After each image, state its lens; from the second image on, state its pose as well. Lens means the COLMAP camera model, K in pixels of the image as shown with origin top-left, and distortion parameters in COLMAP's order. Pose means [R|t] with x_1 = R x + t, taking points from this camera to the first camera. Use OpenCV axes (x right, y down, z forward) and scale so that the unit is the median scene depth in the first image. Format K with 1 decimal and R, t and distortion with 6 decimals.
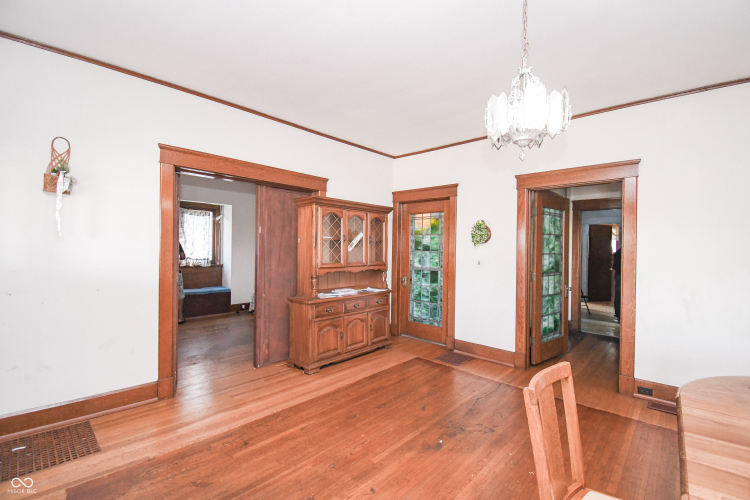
lens RADIAL K [[331.4, 0, 378.6], [0, 331.4, 249.6], [0, 0, 1]] dist [0.020207, -0.024657]
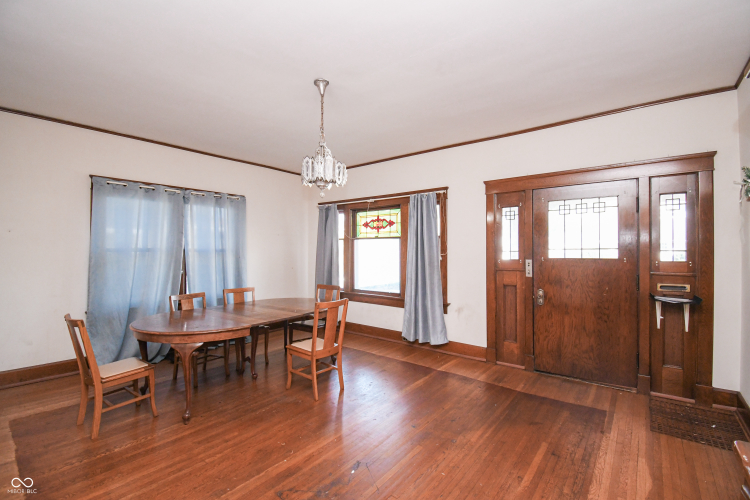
lens RADIAL K [[331.4, 0, 378.6], [0, 331.4, 249.6], [0, 0, 1]] dist [0.020207, -0.024657]
pose [[-0.996599, -0.010151, -0.081772, 0.174789], [-0.010719, 0.999921, 0.006512, -0.019120], [0.081699, 0.007366, -0.996630, 1.670147]]
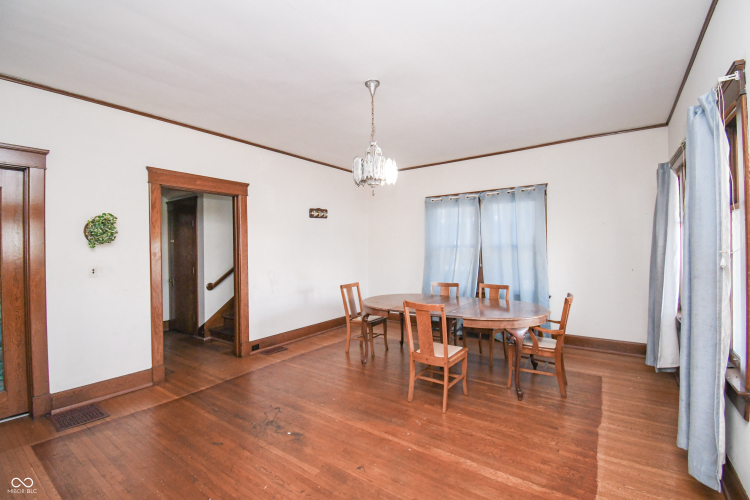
lens RADIAL K [[331.4, 0, 378.6], [0, 331.4, 249.6], [0, 0, 1]] dist [0.020207, -0.024657]
pose [[-0.141748, -0.014584, 0.989795, -0.786904], [0.015346, 0.999739, 0.016929, -0.015175], [-0.989784, 0.017589, -0.141488, 0.761758]]
